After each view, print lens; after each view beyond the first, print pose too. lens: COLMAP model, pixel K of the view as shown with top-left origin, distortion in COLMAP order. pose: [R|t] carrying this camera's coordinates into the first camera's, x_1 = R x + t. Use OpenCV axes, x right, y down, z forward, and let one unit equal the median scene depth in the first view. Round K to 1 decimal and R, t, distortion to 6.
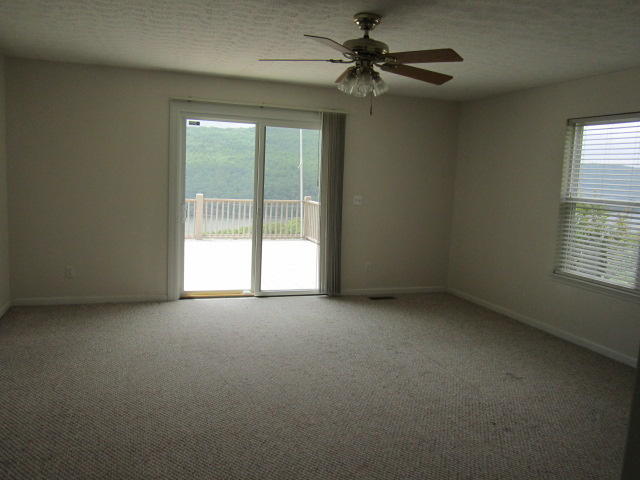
lens RADIAL K [[532.1, 0, 319.2], [0, 532.1, 243.0], [0, 0, 1]] dist [-0.039318, 0.008751]
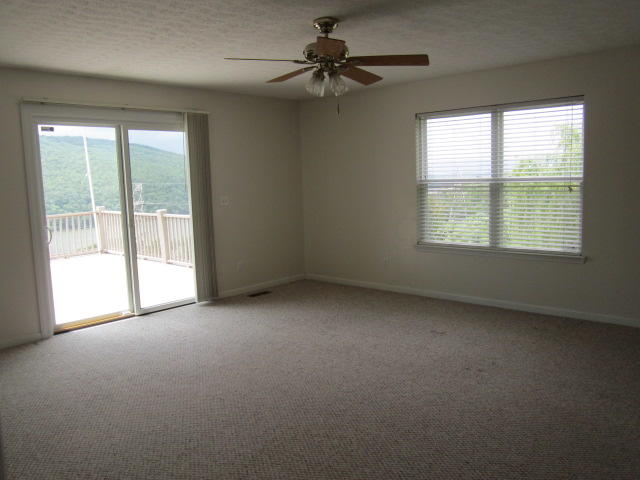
lens RADIAL K [[532.1, 0, 319.2], [0, 532.1, 243.0], [0, 0, 1]] dist [-0.039318, 0.008751]
pose [[0.876071, -0.131558, 0.463888, -0.282931], [0.130953, 0.990816, 0.033685, -0.014734], [-0.464060, 0.031237, 0.885253, 0.049261]]
